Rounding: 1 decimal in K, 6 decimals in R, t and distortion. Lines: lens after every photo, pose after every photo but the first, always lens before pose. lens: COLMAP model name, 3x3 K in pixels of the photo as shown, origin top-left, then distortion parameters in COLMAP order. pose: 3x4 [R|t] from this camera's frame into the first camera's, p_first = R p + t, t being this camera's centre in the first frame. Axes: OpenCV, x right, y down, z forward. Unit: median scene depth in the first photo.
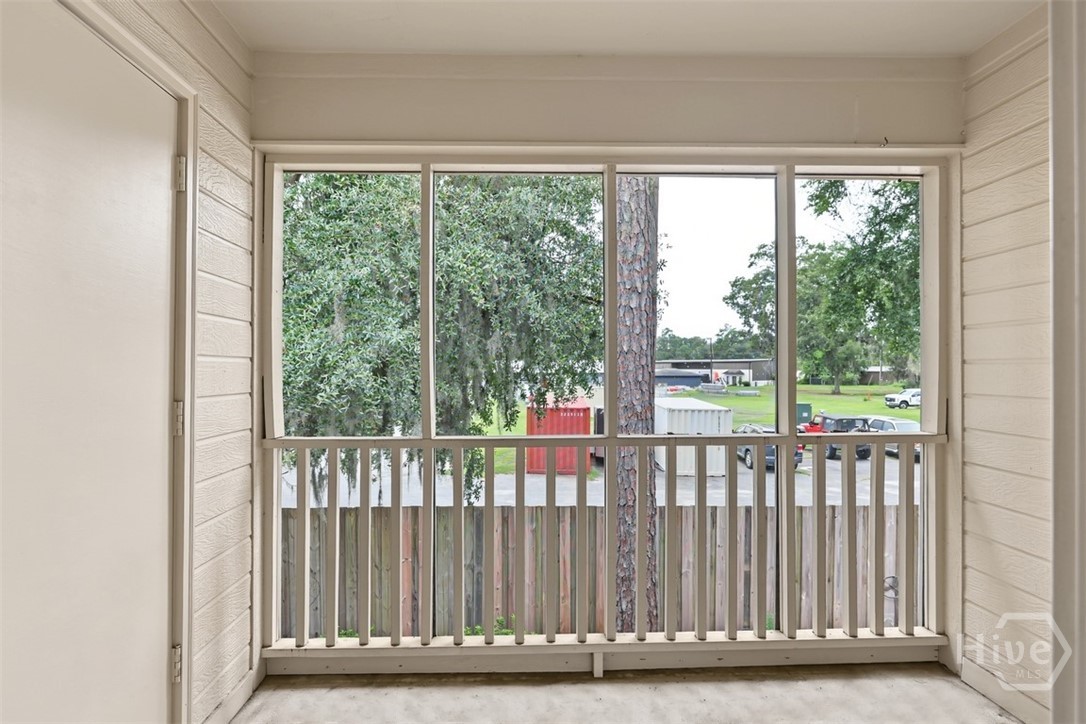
lens RADIAL K [[555.3, 0, 543.0], [0, 555.3, 362.0], [0, 0, 1]] dist [-0.000623, 0.000087]
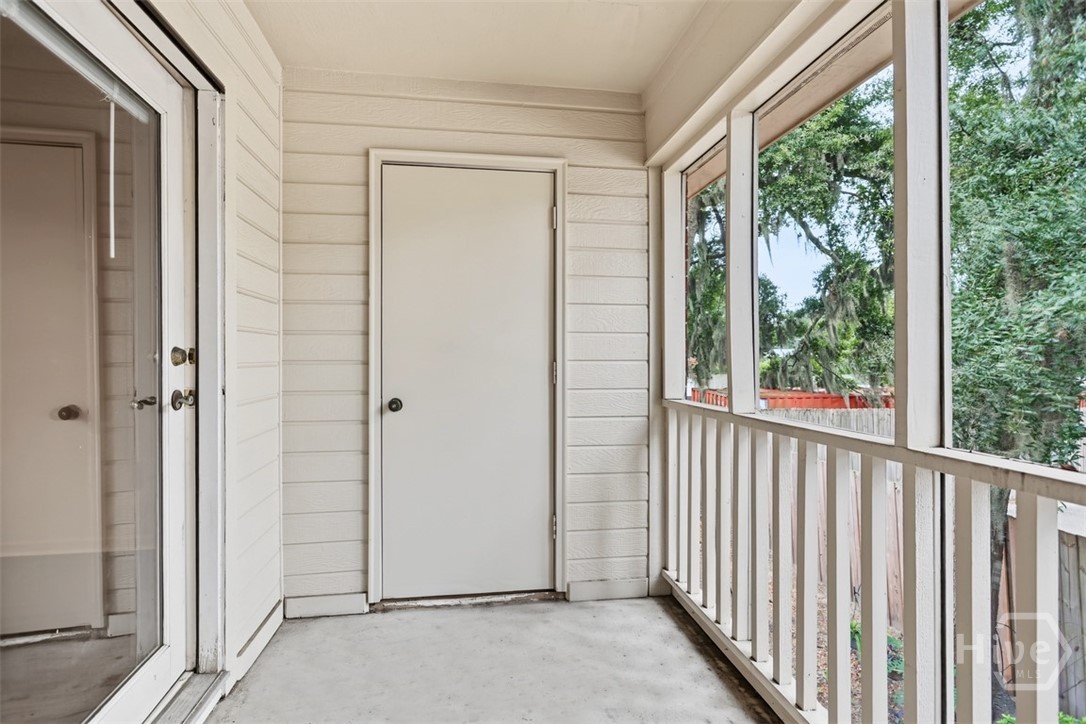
lens RADIAL K [[540.9, 0, 541.5], [0, 540.9, 352.9], [0, 0, 1]] dist [-0.002479, -0.000161]
pose [[0.092852, -0.001406, -0.995679, 0.637213], [0.011032, 0.999939, -0.000383, 0.032213], [0.995619, -0.010949, 0.092862, 0.595023]]
